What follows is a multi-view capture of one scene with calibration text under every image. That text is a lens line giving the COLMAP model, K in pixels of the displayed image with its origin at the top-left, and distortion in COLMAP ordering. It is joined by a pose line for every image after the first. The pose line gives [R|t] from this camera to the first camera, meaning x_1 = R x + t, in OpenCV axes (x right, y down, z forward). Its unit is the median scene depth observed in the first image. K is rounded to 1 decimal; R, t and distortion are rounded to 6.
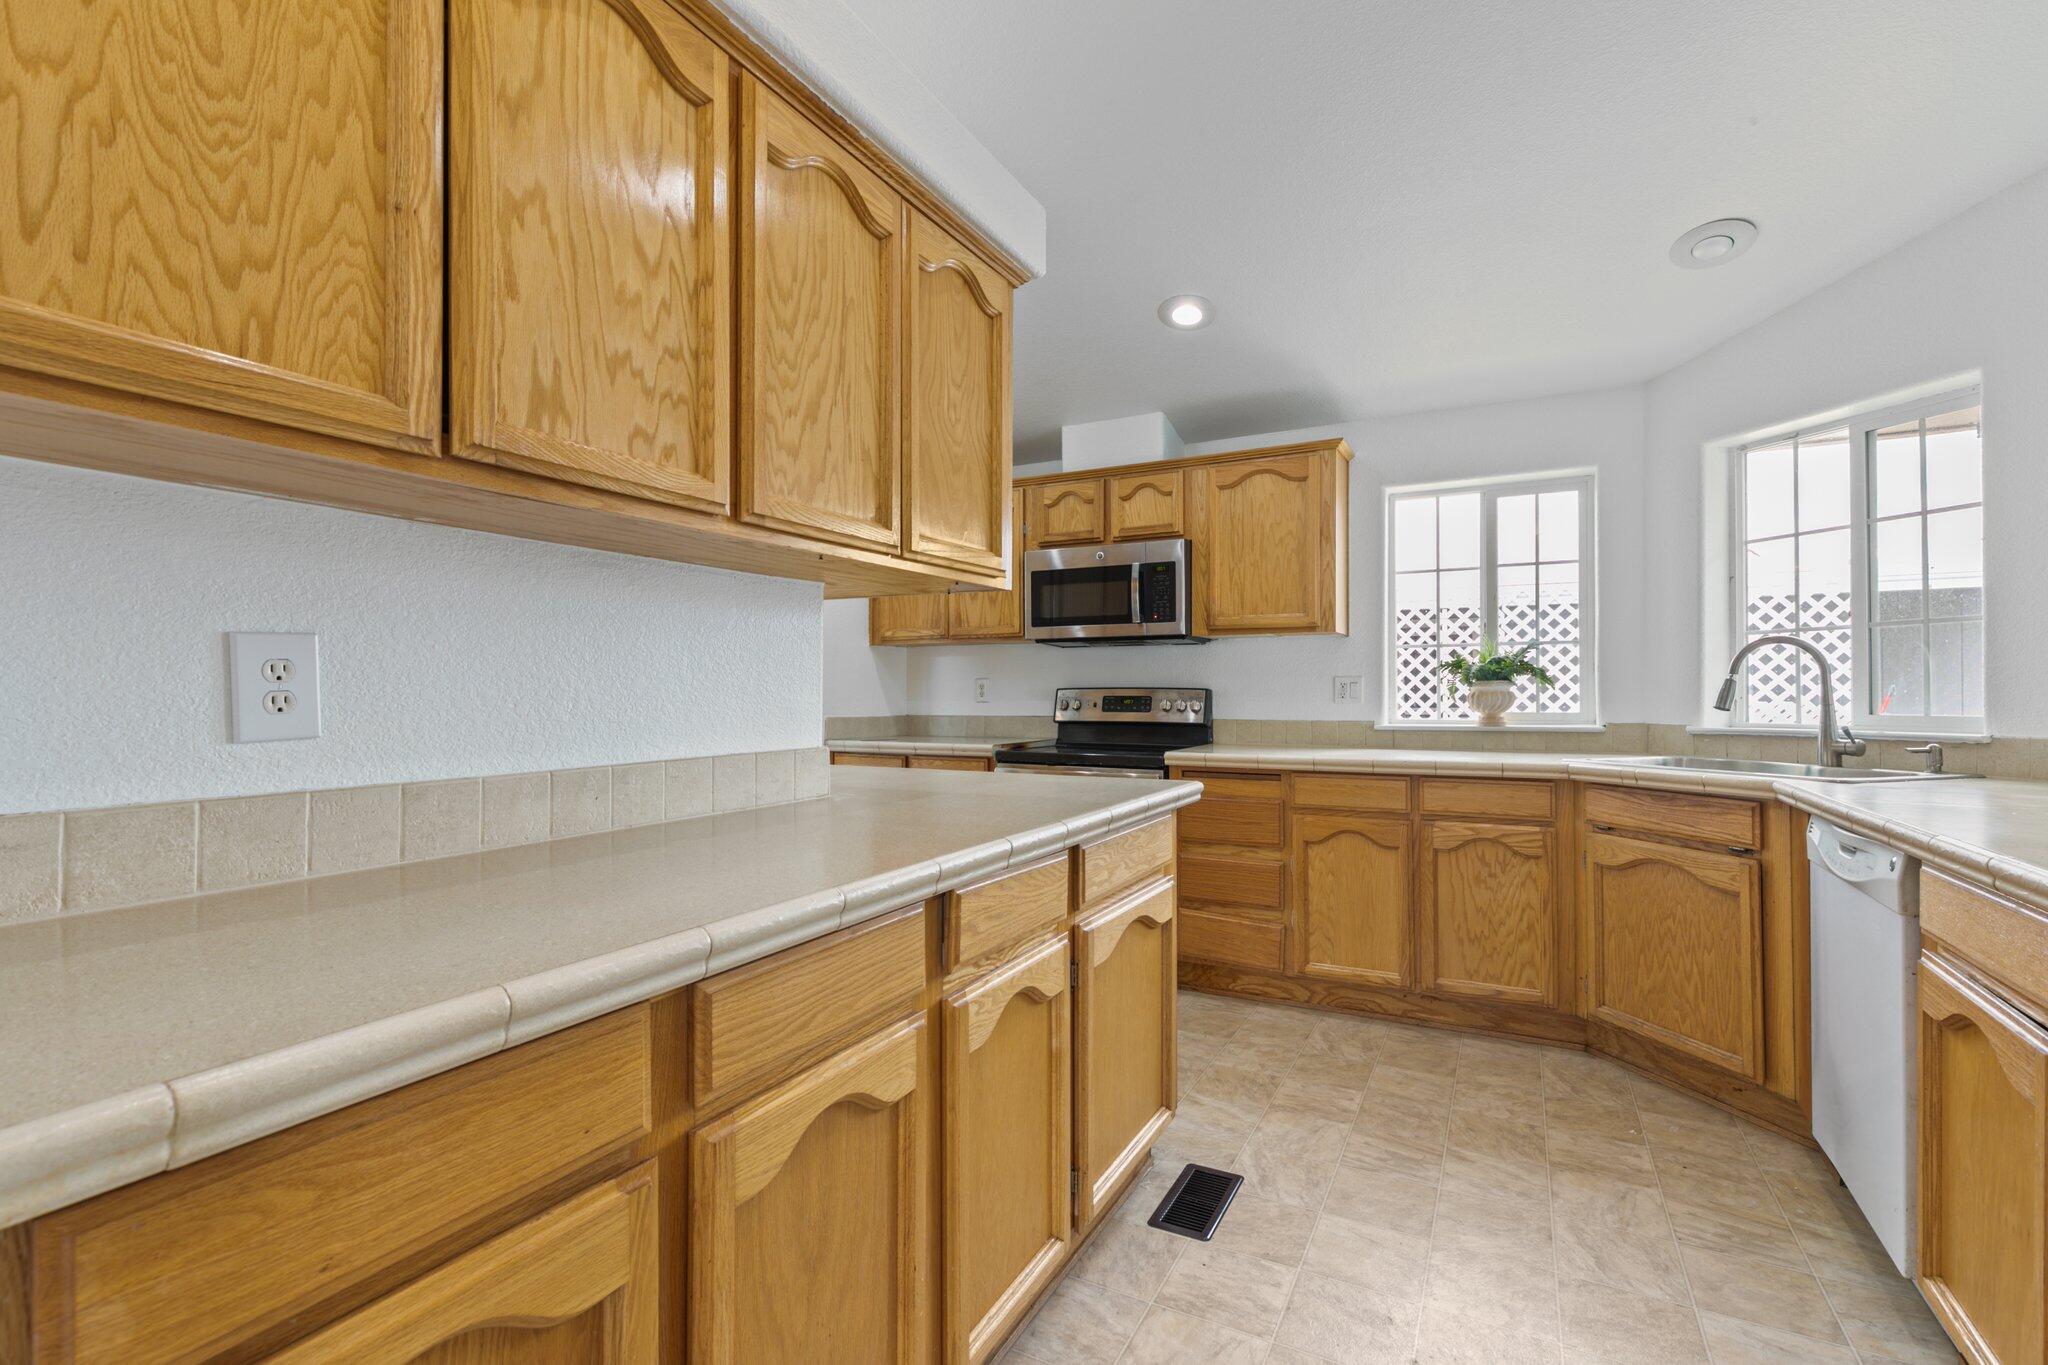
lens RADIAL K [[918.1, 0, 1040.6], [0, 918.1, 682.2], [0, 0, 1]] dist [0.010582, -0.000838]
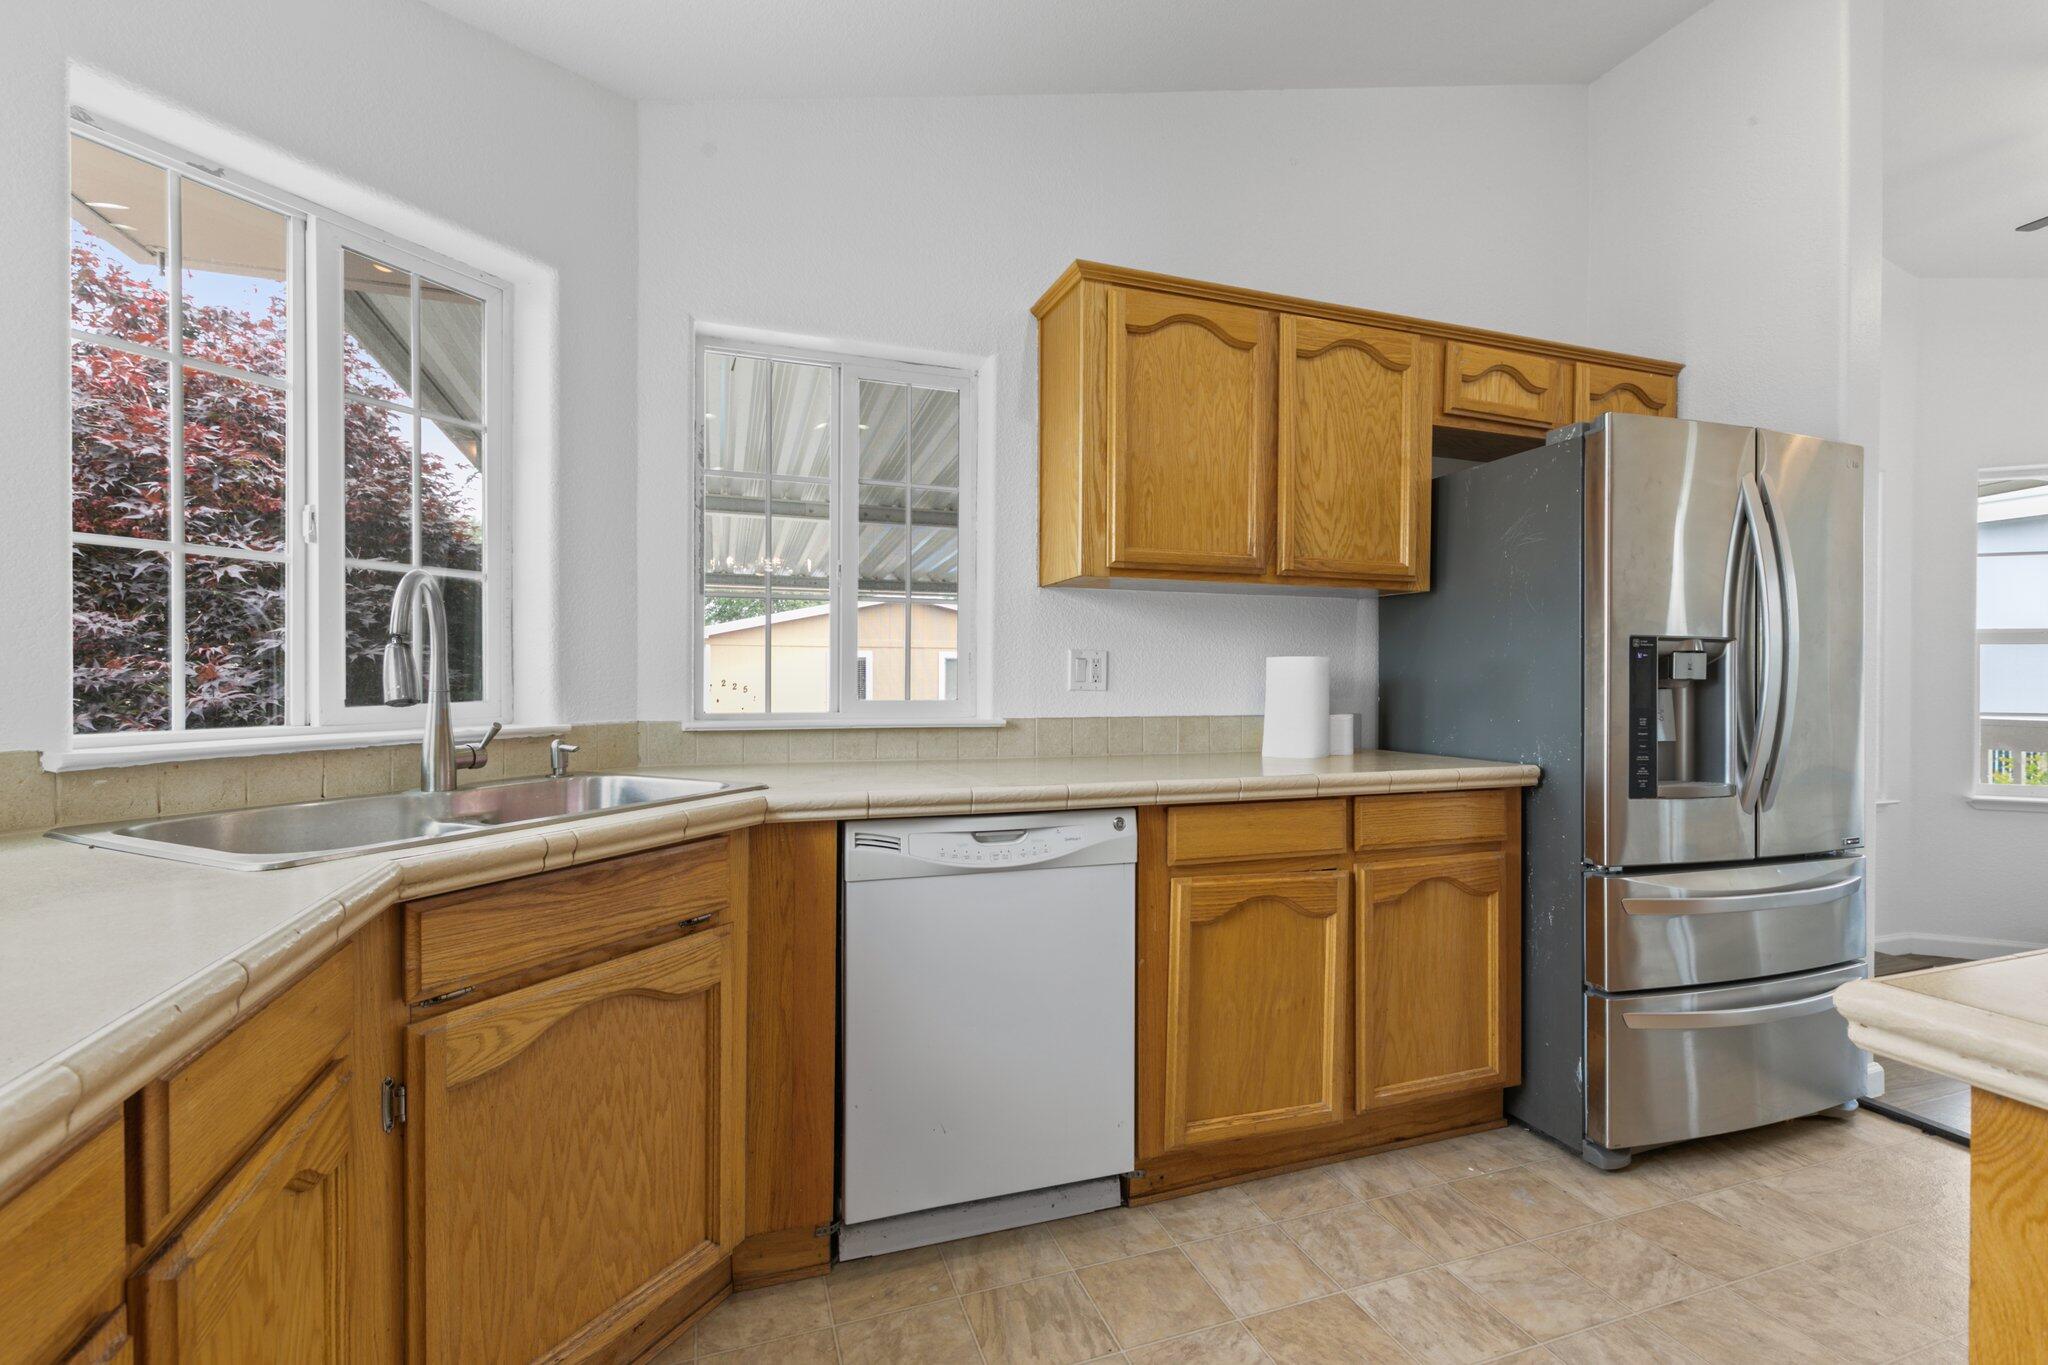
lens RADIAL K [[914.2, 0, 1038.5], [0, 914.2, 683.4], [0, 0, 1]] dist [0.003223, -0.000191]
pose [[-0.734803, -0.007163, 0.678243, 0.125282], [-0.011366, 0.999934, -0.001754, 0.014053], [-0.678185, -0.008998, -0.734836, 1.026531]]
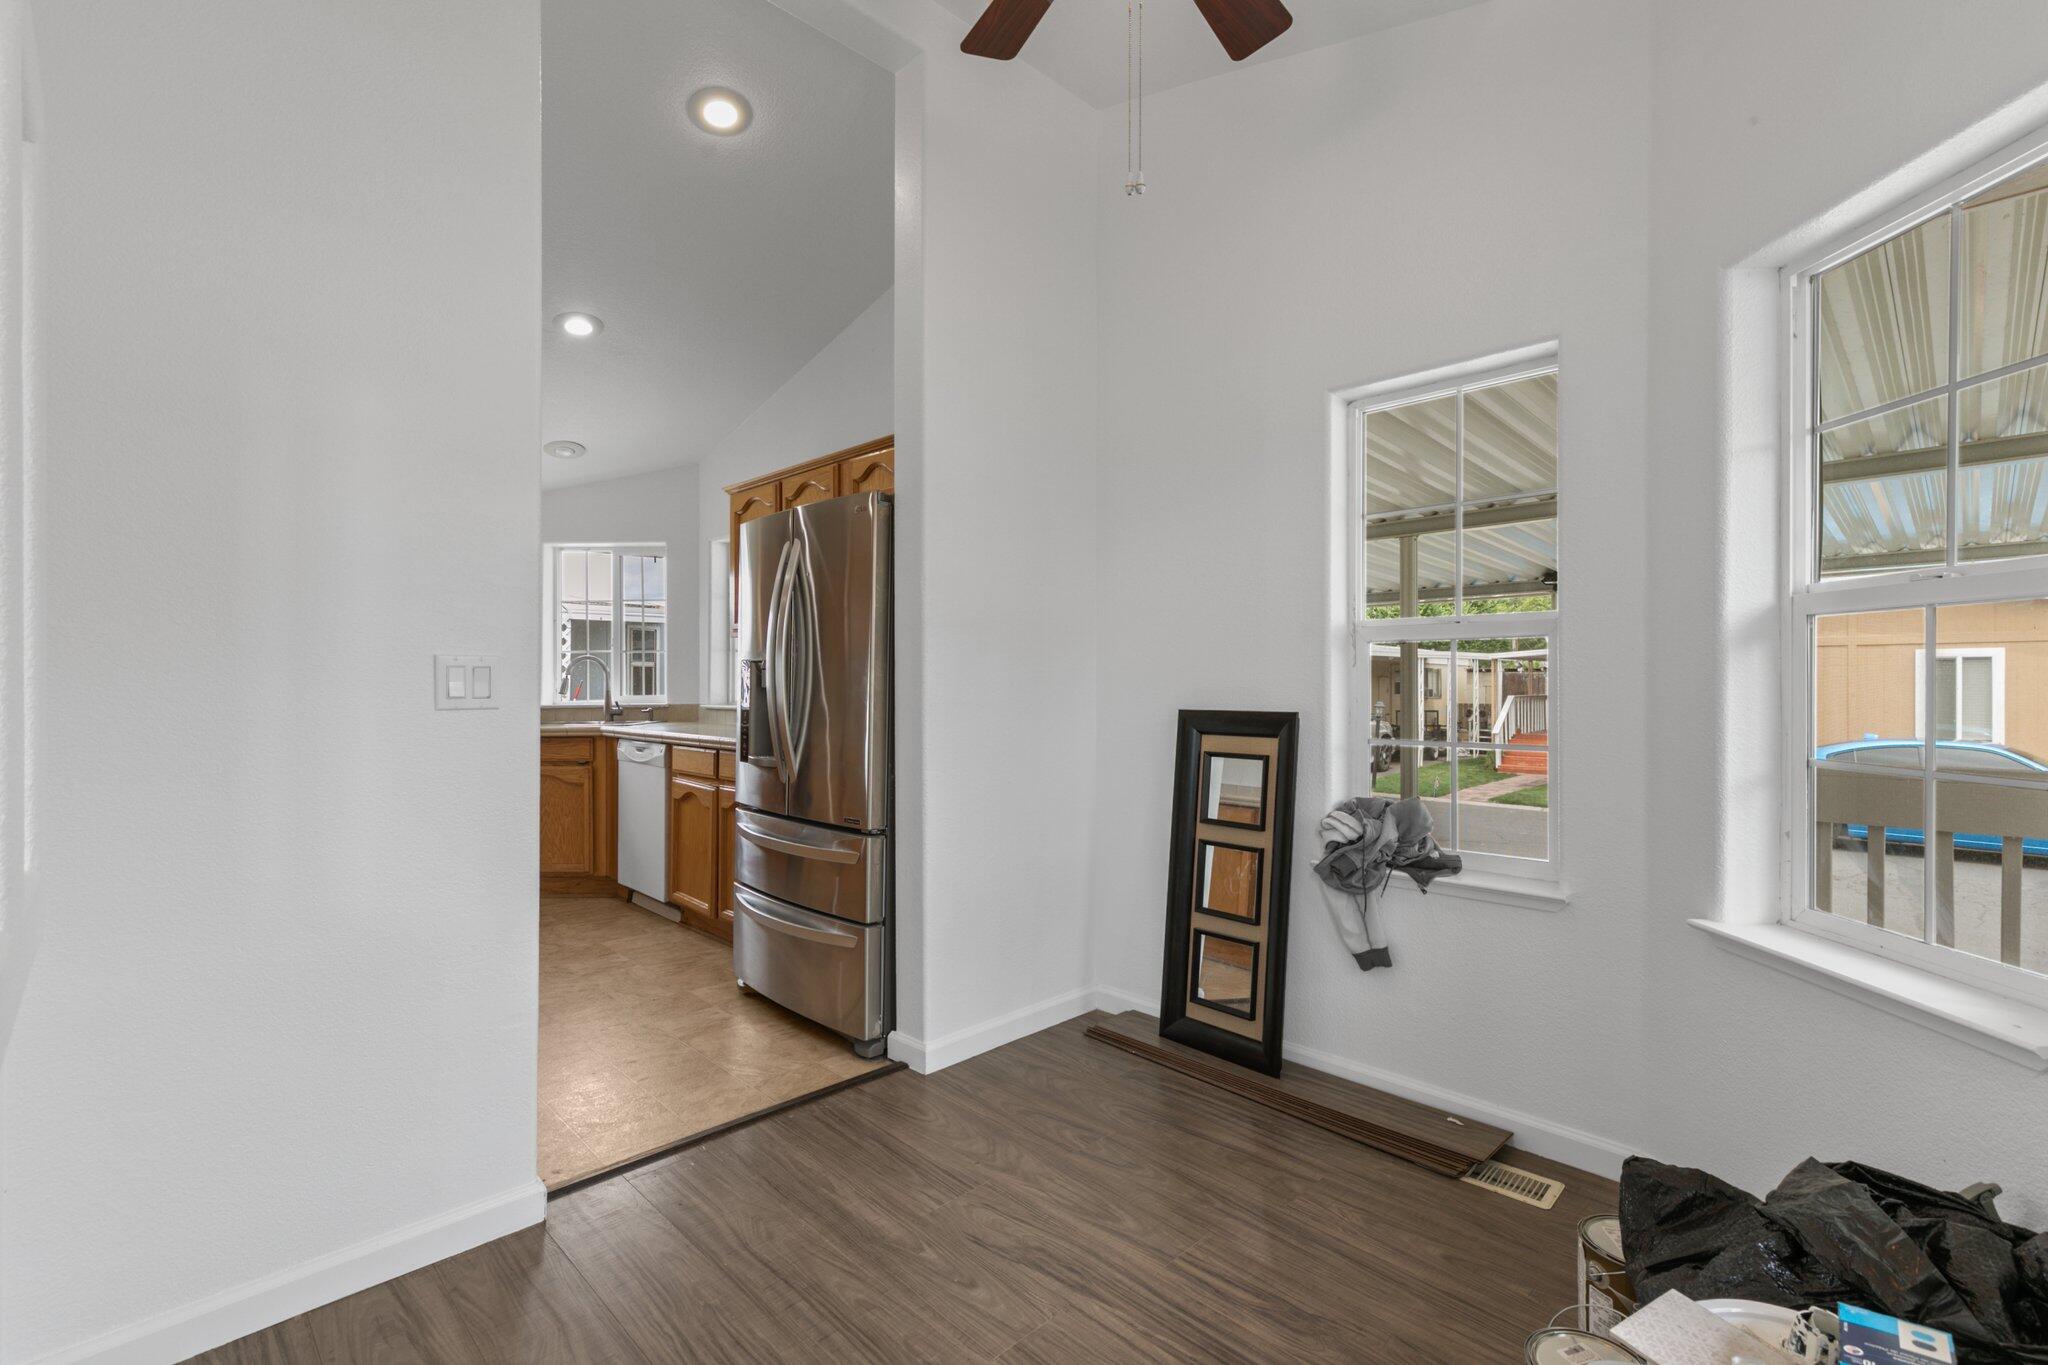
lens RADIAL K [[914.2, 0, 1038.5], [0, 914.2, 683.4], [0, 0, 1]] dist [0.003223, -0.000191]
pose [[0.306844, 0.002082, 0.951757, -0.668195], [-0.010635, 0.999943, 0.001241, -0.004243], [-0.951700, -0.010503, 0.306849, -0.447127]]
